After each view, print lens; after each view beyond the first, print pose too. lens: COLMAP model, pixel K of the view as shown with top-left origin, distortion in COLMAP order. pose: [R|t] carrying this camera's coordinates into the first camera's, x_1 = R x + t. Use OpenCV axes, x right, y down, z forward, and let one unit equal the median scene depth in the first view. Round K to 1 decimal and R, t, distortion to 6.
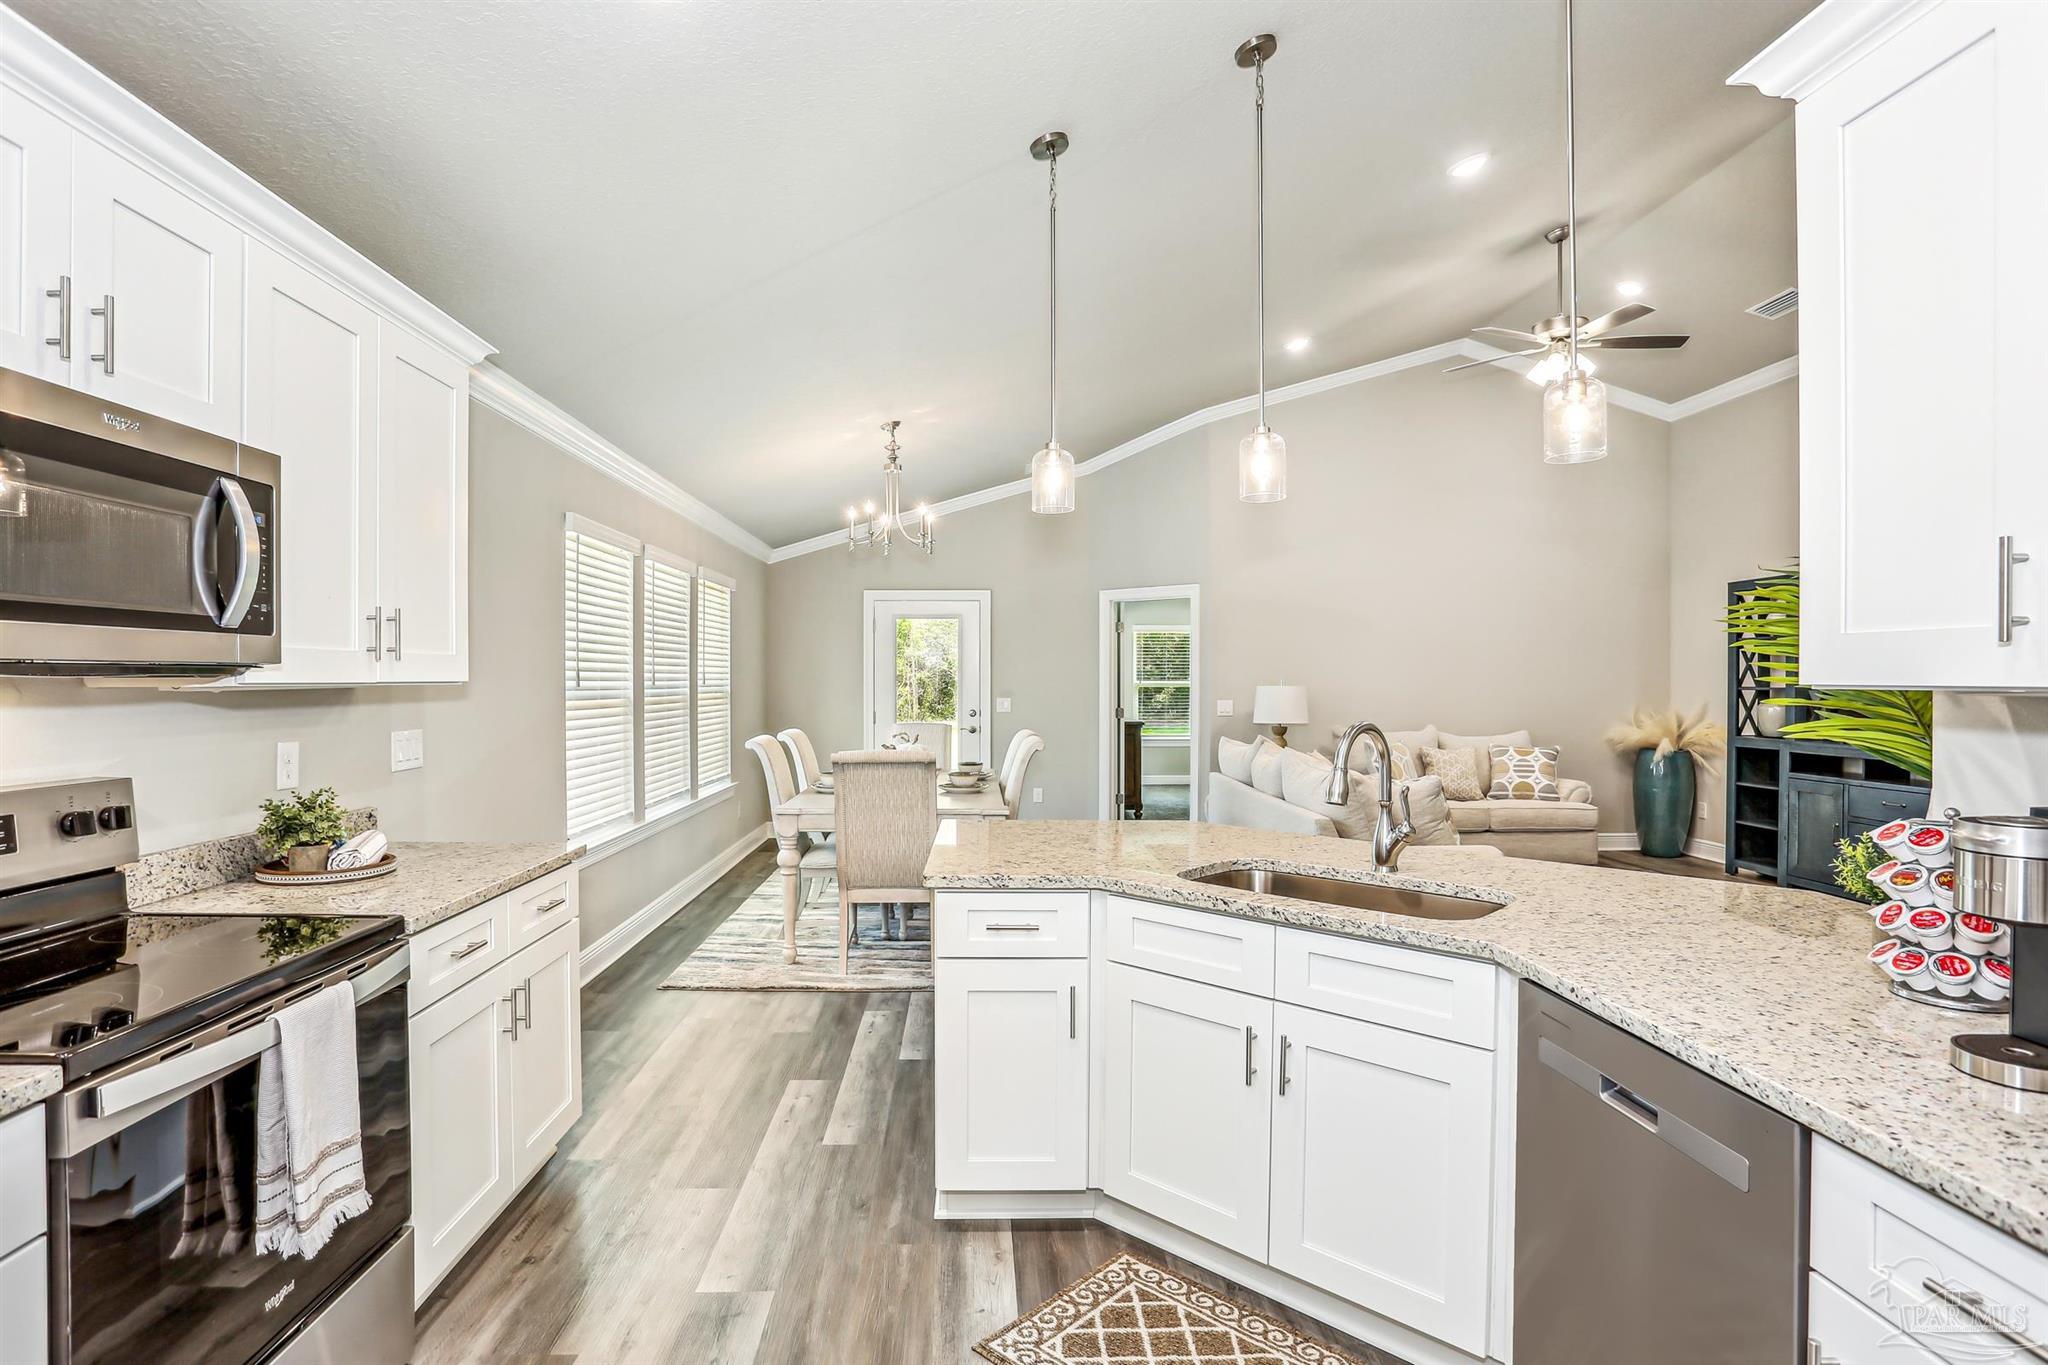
lens RADIAL K [[991.0, 0, 1020.1], [0, 991.0, 689.8], [0, 0, 1]] dist [-0.075108, 0.032879]
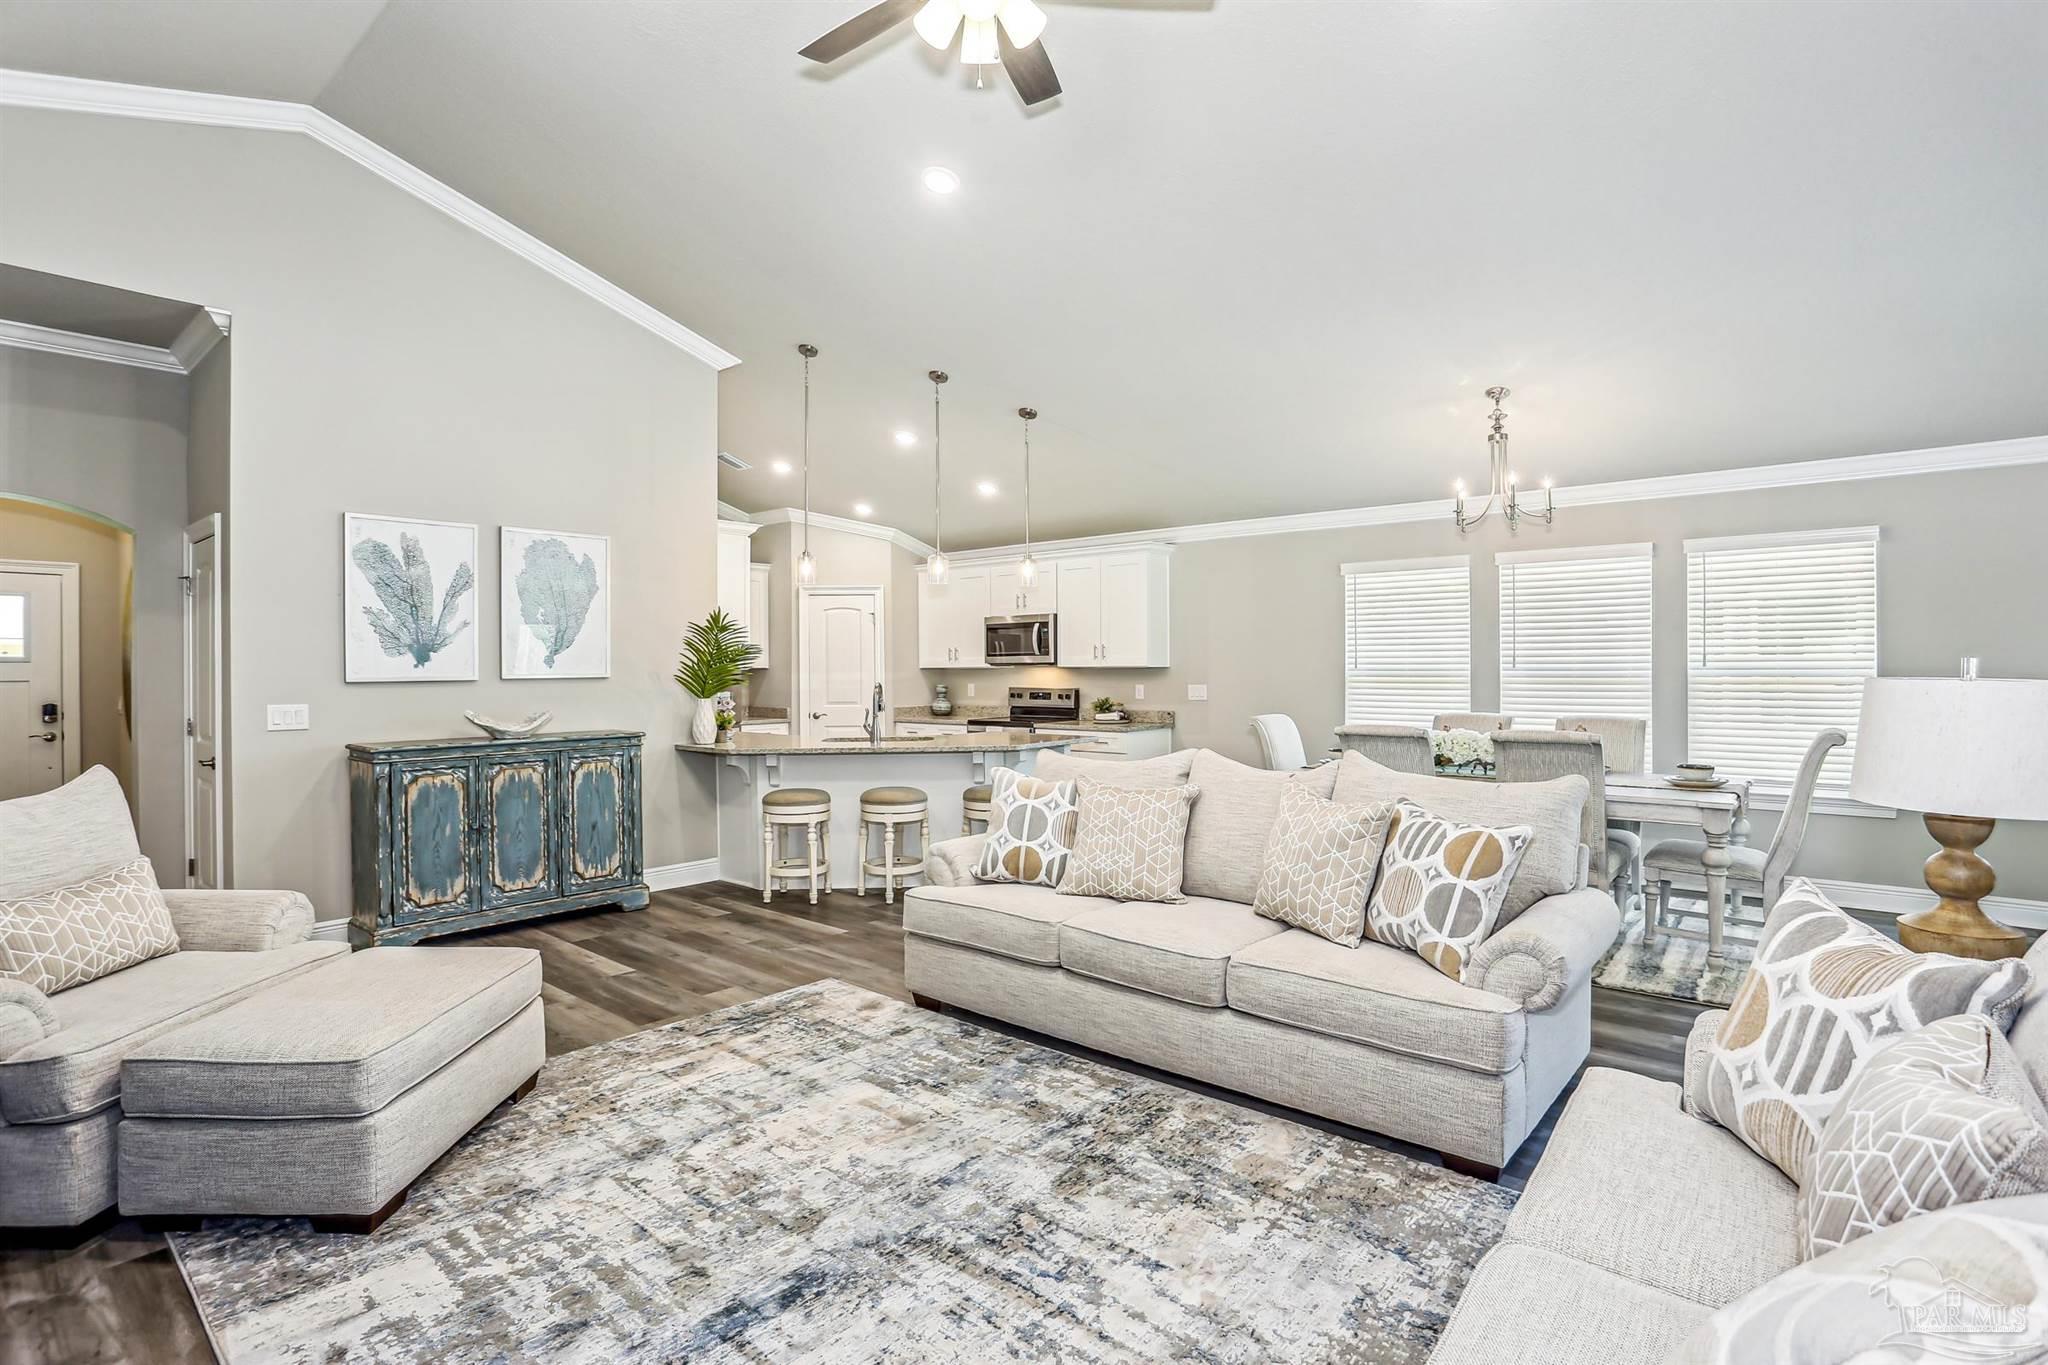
lens RADIAL K [[991.0, 0, 1020.1], [0, 991.0, 689.8], [0, 0, 1]] dist [-0.075108, 0.032879]
pose [[-0.674740, 0.021323, -0.737748, 0.790492], [0.000241, 0.999589, 0.028670, -0.009531], [0.738056, 0.019167, -0.674468, 1.169351]]
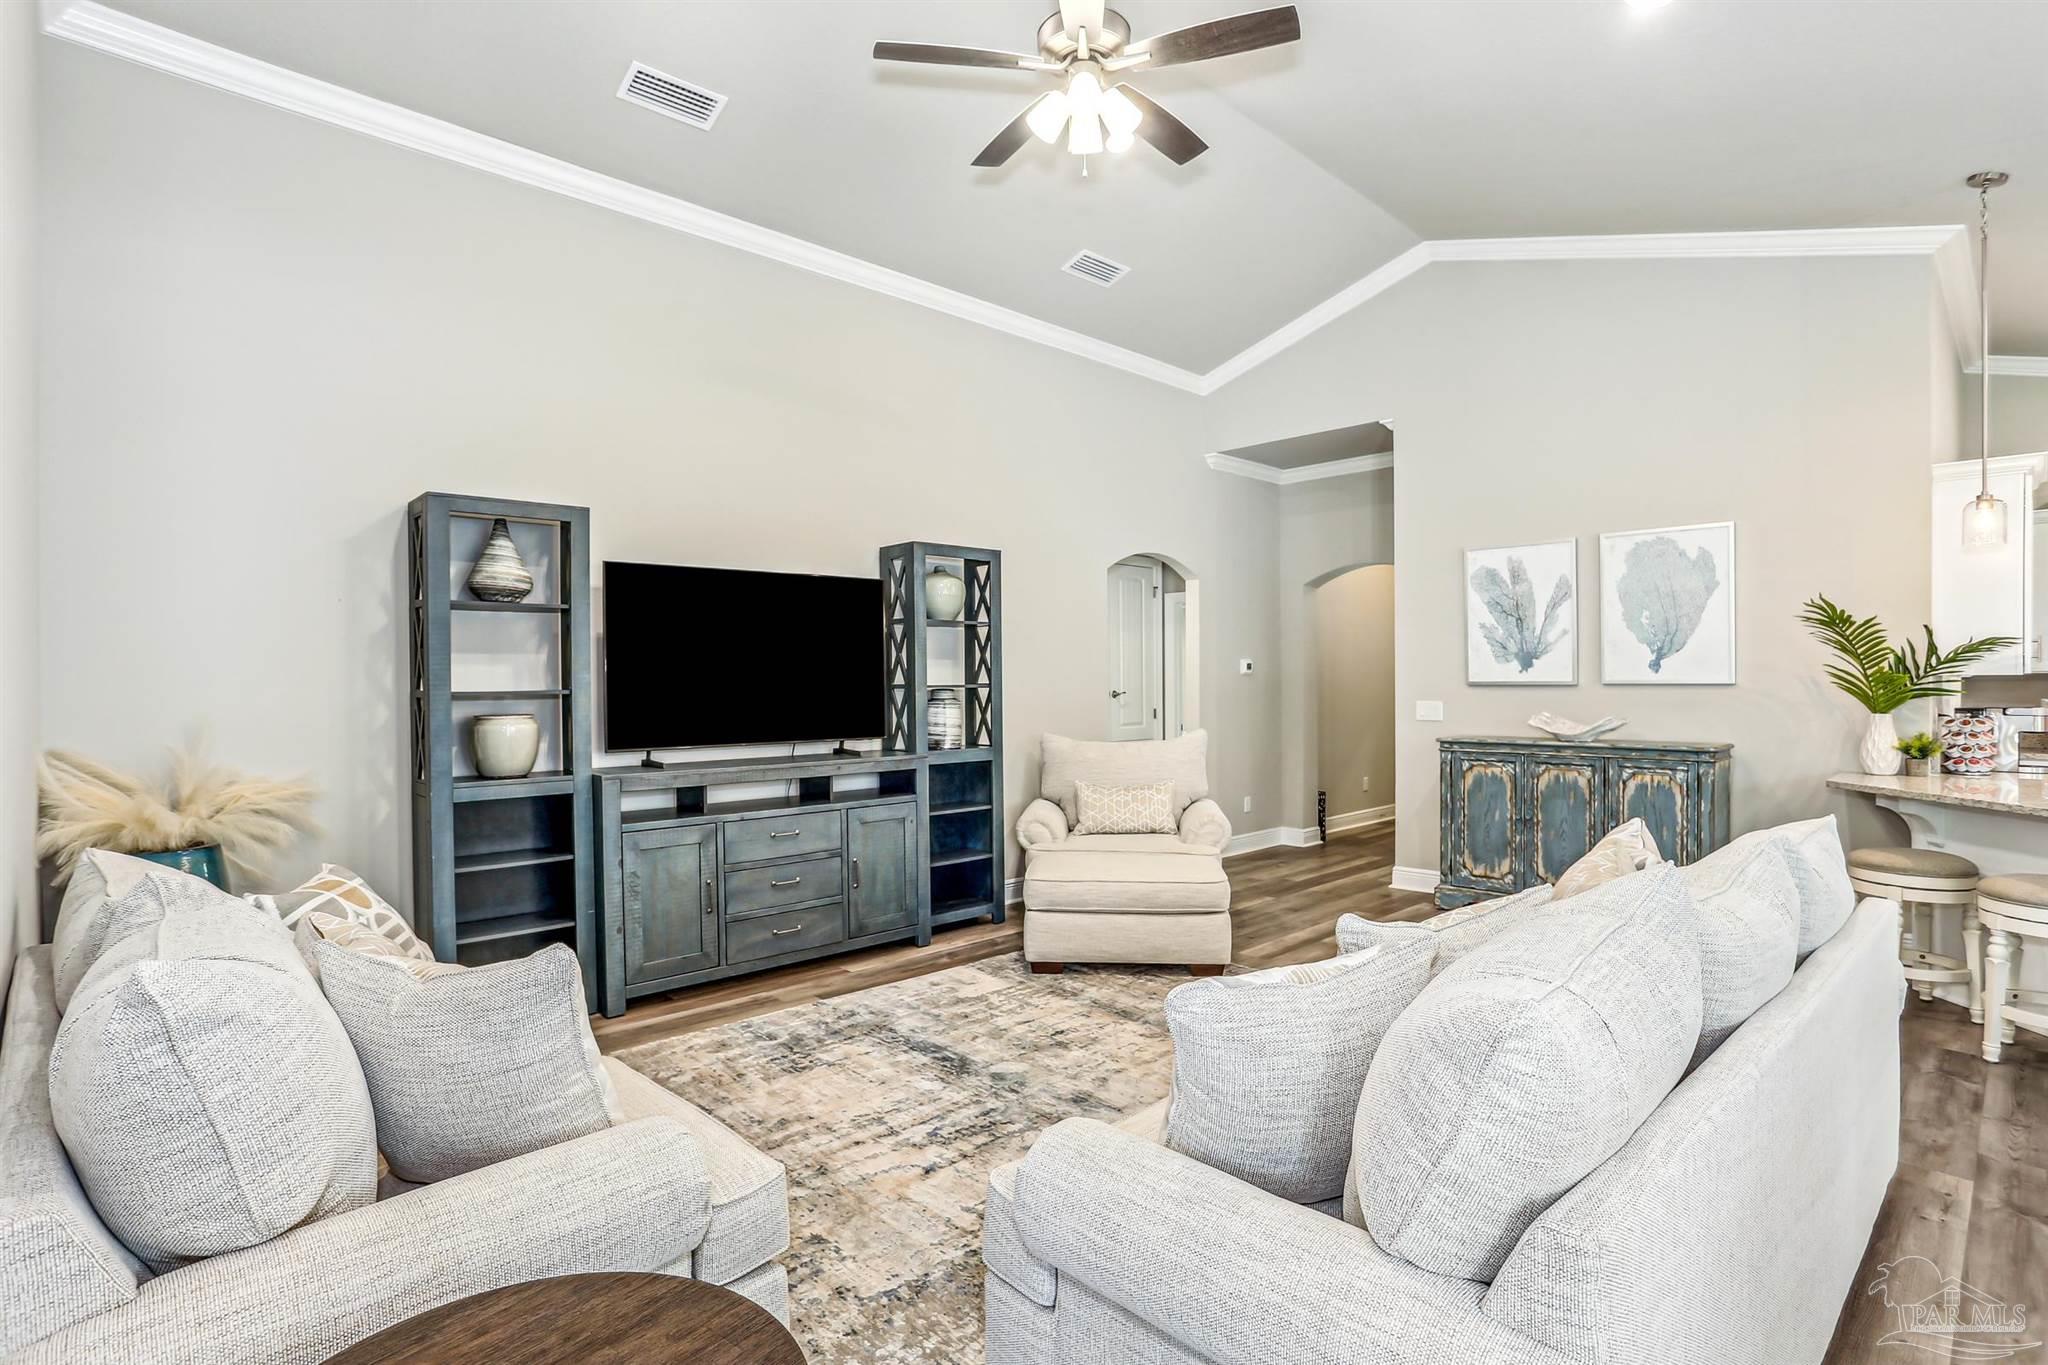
lens RADIAL K [[991.0, 0, 1020.1], [0, 991.0, 689.8], [0, 0, 1]] dist [-0.075108, 0.032879]
pose [[-0.665827, -0.004534, 0.746092, 0.163787], [0.012500, 0.999773, 0.017231, -0.010887], [-0.746001, 0.020799, -0.665620, 1.226231]]
